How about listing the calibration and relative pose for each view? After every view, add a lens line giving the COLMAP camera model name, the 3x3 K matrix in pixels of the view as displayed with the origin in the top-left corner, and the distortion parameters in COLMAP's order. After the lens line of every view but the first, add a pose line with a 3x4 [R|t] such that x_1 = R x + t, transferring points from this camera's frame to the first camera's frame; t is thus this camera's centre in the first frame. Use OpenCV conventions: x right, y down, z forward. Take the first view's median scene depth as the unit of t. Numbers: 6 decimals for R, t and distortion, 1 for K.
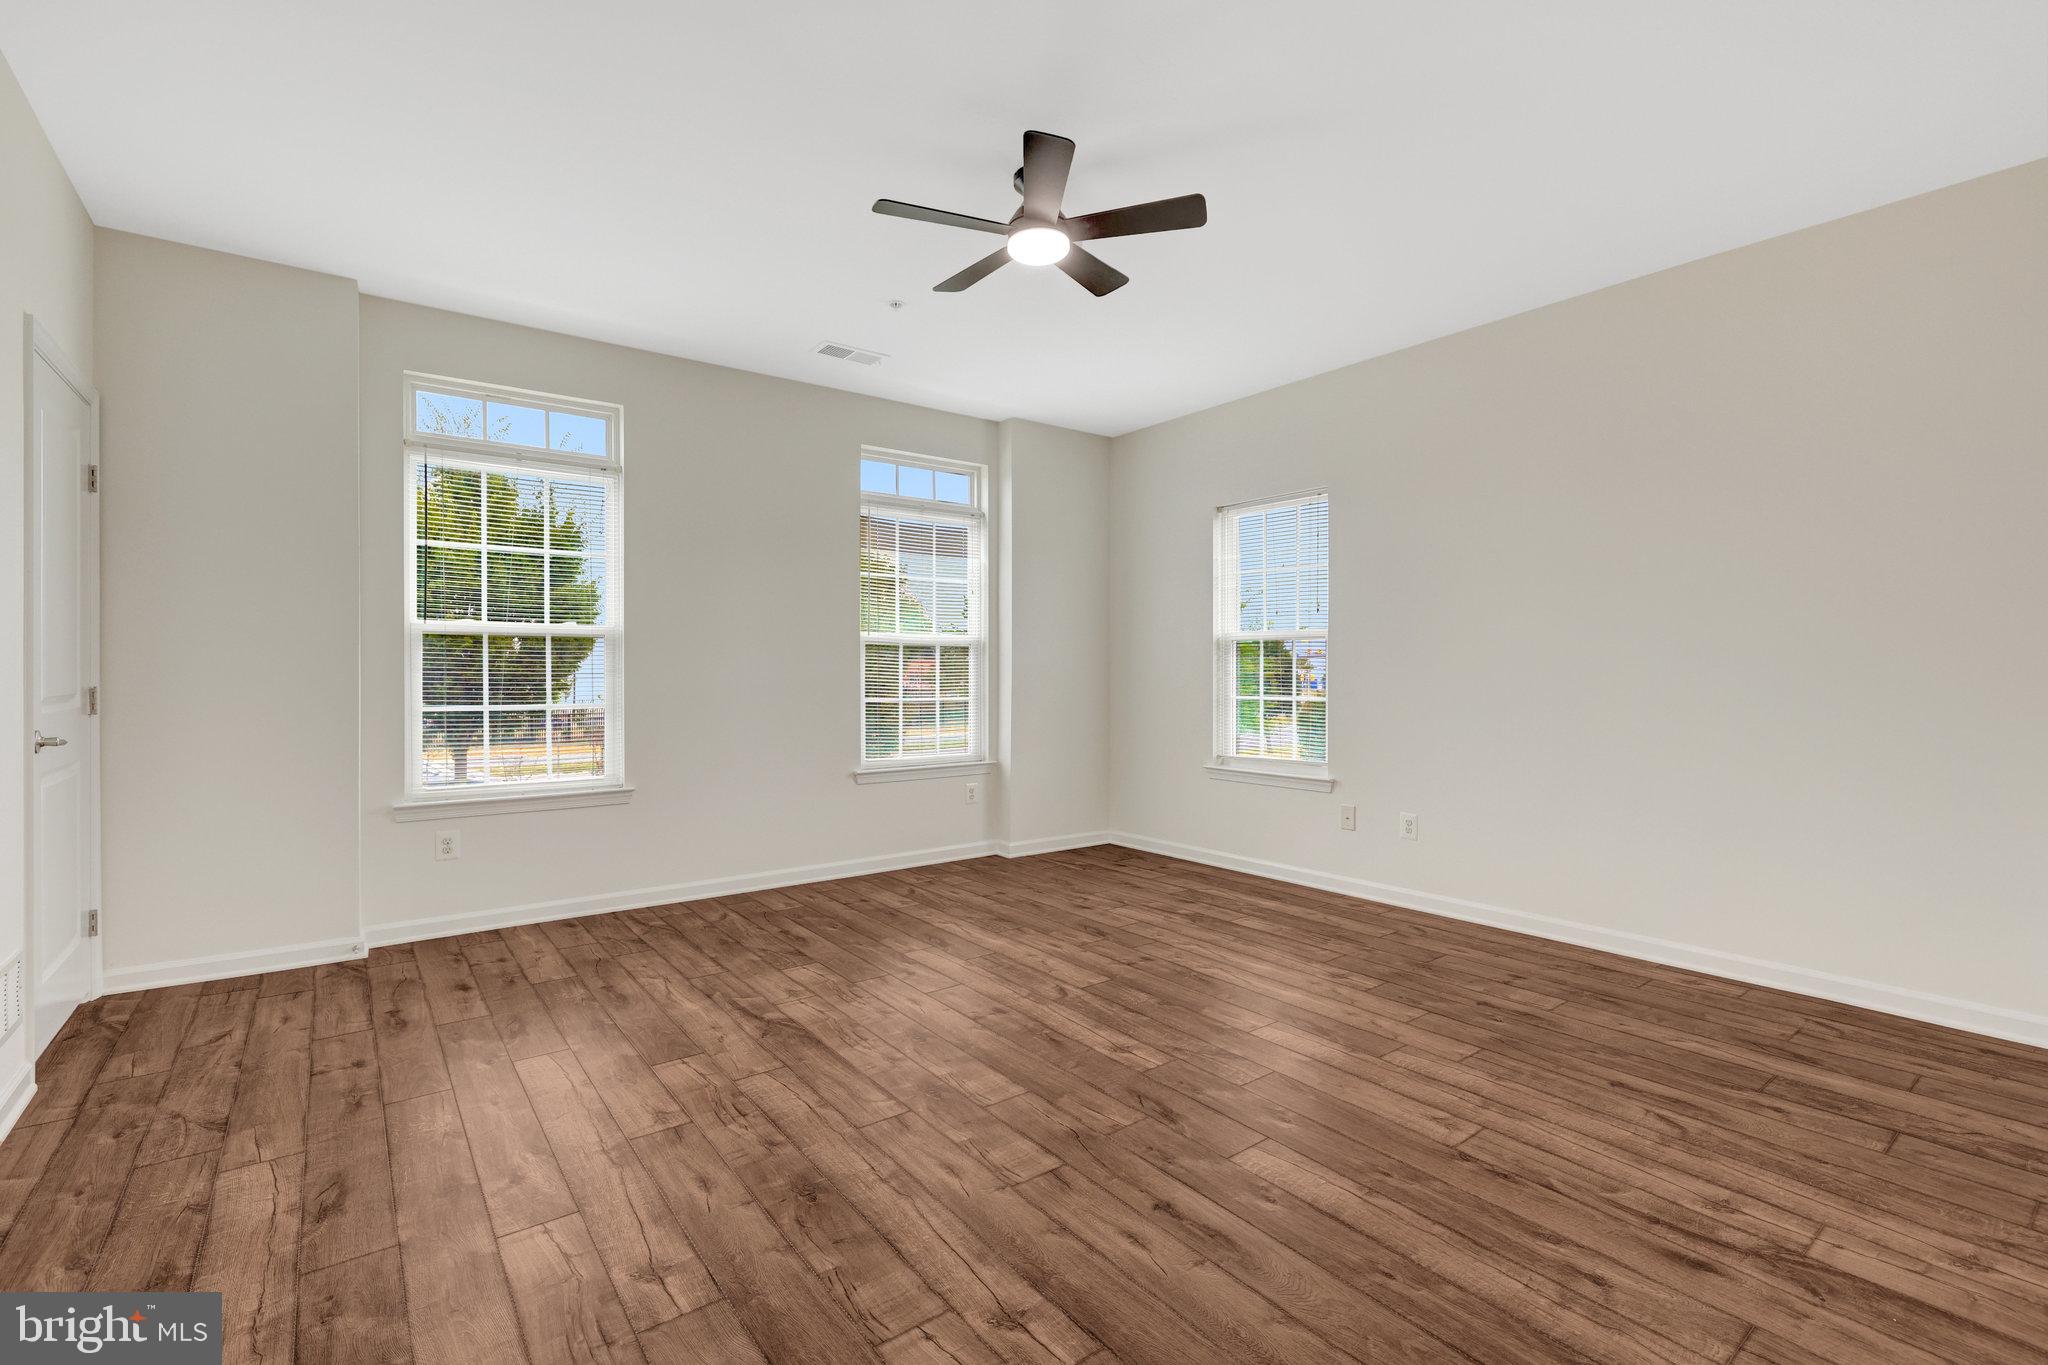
lens RADIAL K [[907.1, 0, 1027.1], [0, 907.1, 673.3], [0, 0, 1]] dist [-0.000494, 0.000105]
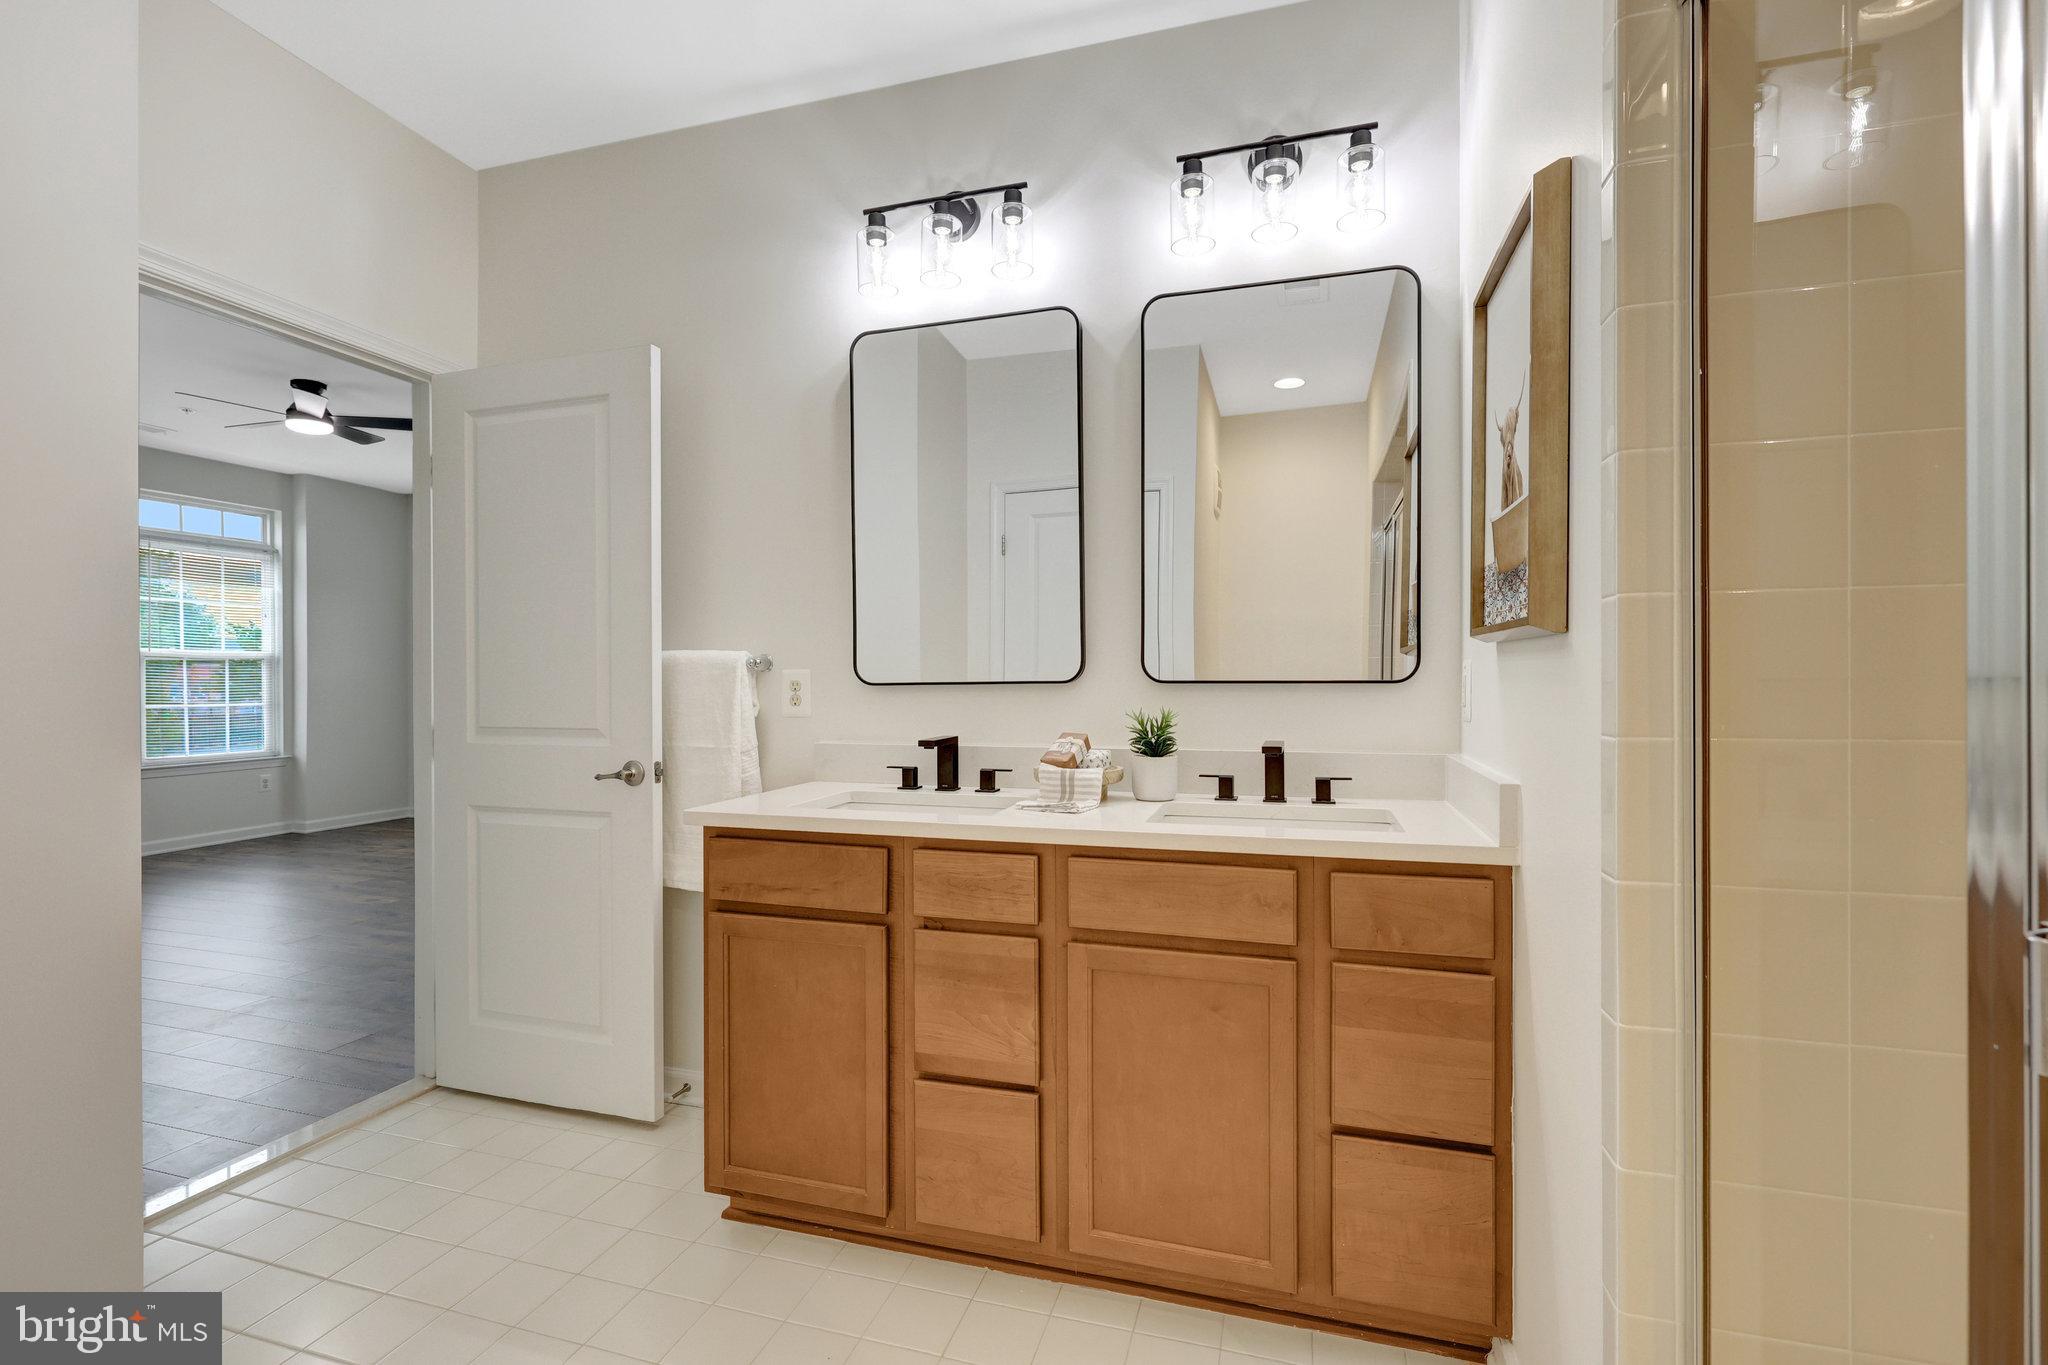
lens RADIAL K [[907.1, 0, 1018.3], [0, 907.1, 674.0], [0, 0, 1]] dist [-0.000494, 0.000105]
pose [[0.808960, -0.005999, 0.587833, 0.069634], [0.014711, 0.999841, -0.010042, 0.025776], [-0.587680, 0.016771, 0.808920, -0.972857]]
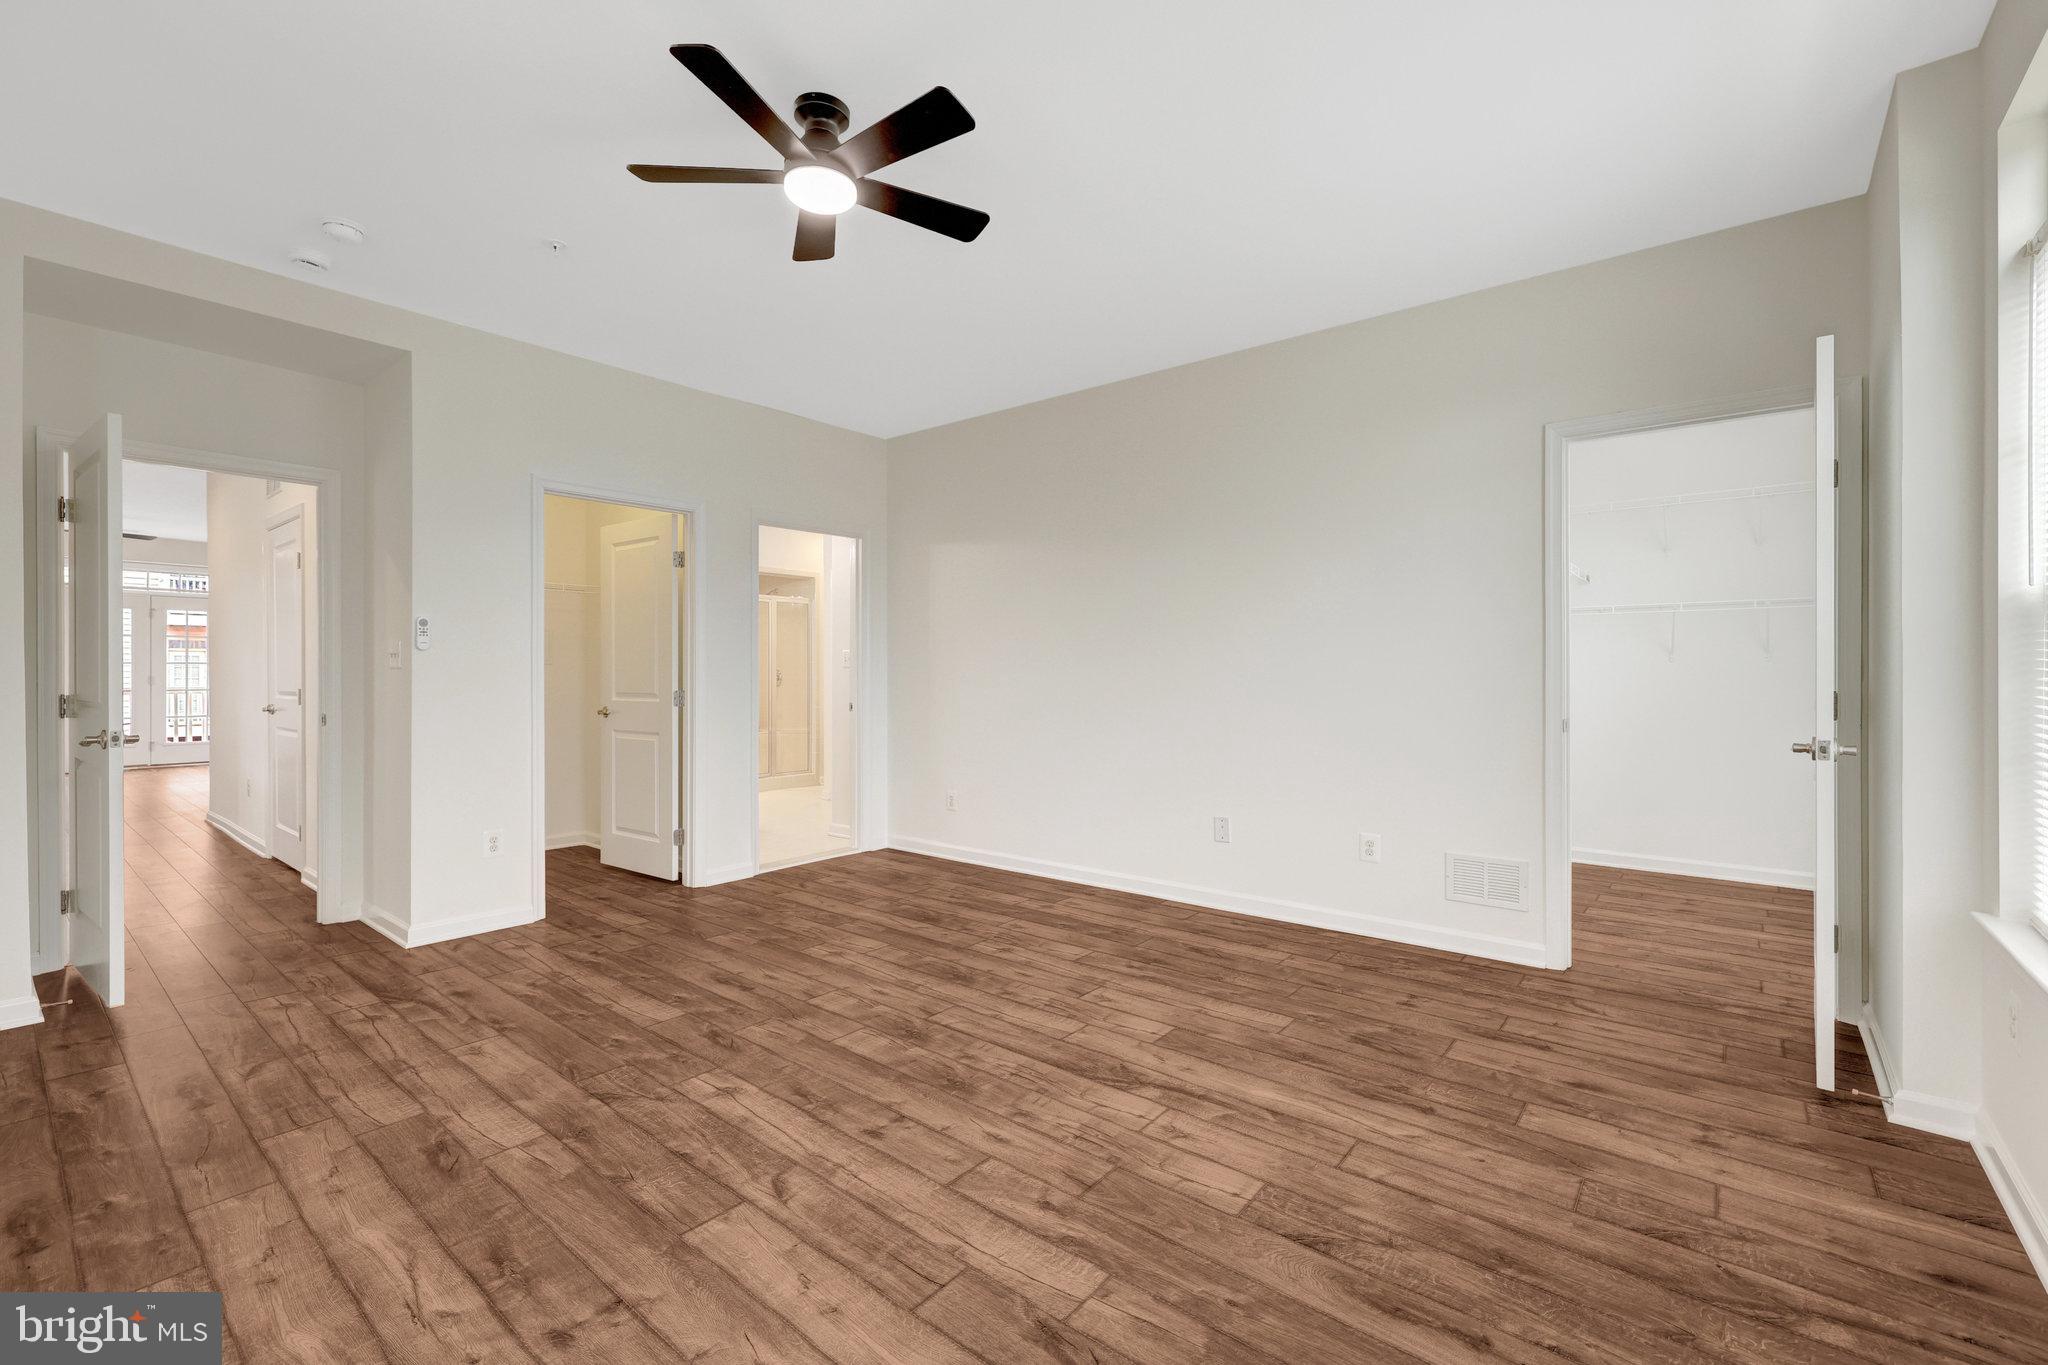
lens RADIAL K [[882.0, 0, 1034.1], [0, 882.0, 675.4], [0, 0, 1]] dist [-0.018090, 0.000073]
pose [[-0.971843, -0.000676, -0.235630, 0.010878], [-0.002426, 0.999972, 0.007137, -0.008142], [0.235619, 0.007508, -0.971817, 1.716080]]
